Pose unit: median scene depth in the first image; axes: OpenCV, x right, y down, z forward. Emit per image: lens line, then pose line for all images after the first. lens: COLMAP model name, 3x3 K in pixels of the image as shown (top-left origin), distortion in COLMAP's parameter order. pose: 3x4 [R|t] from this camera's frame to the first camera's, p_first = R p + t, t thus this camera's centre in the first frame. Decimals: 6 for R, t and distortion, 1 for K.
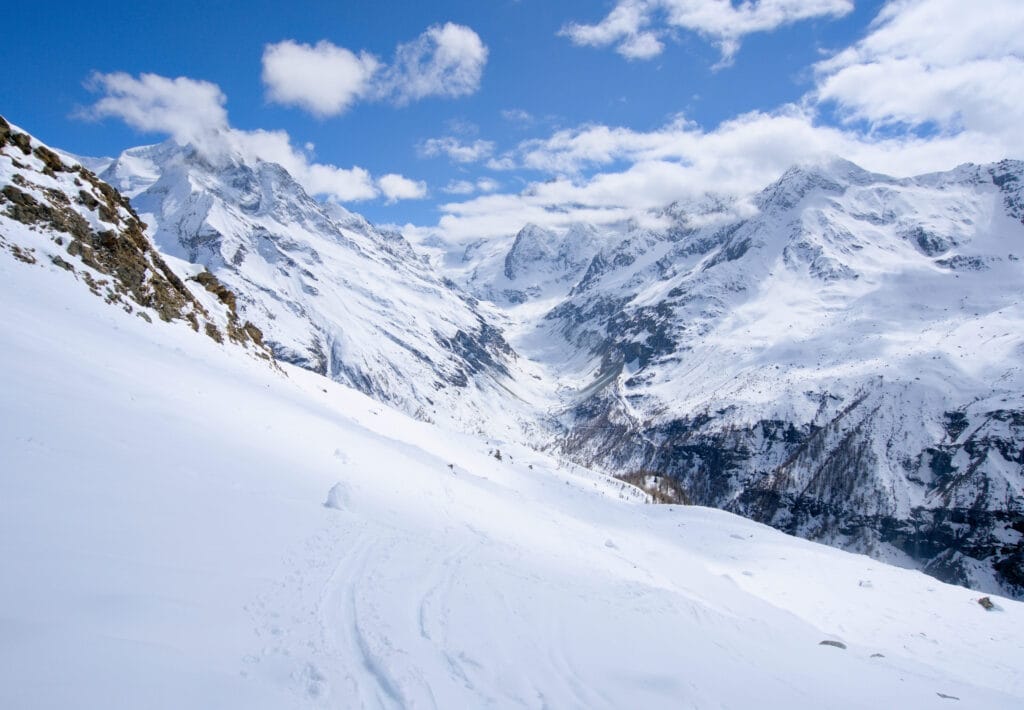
lens RADIAL K [[640.6, 0, 495.0], [0, 640.6, 363.4], [0, 0, 1]] dist [-0.017058, 0.000789]
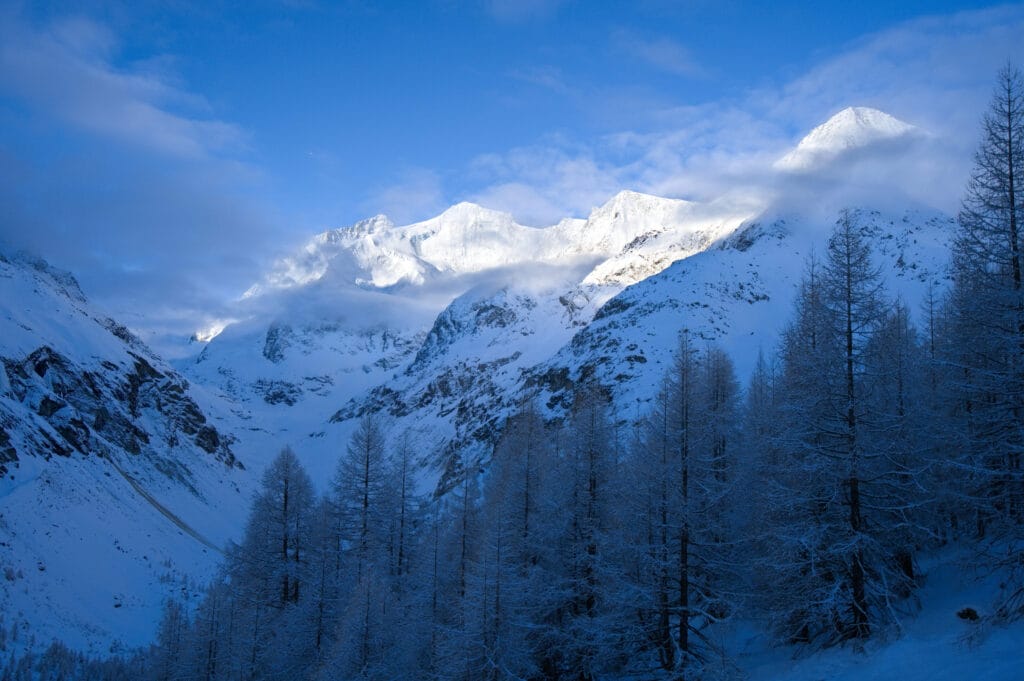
lens RADIAL K [[1005.6, 0, 545.5], [0, 1005.6, 331.0], [0, 0, 1]] dist [0.045719, 0.000000]
pose [[0.967189, 0.074482, 0.242897, 0.087679], [-0.013842, 0.970090, -0.242352, 0.085864], [-0.253682, 0.231038, 0.939291, 0.446682]]
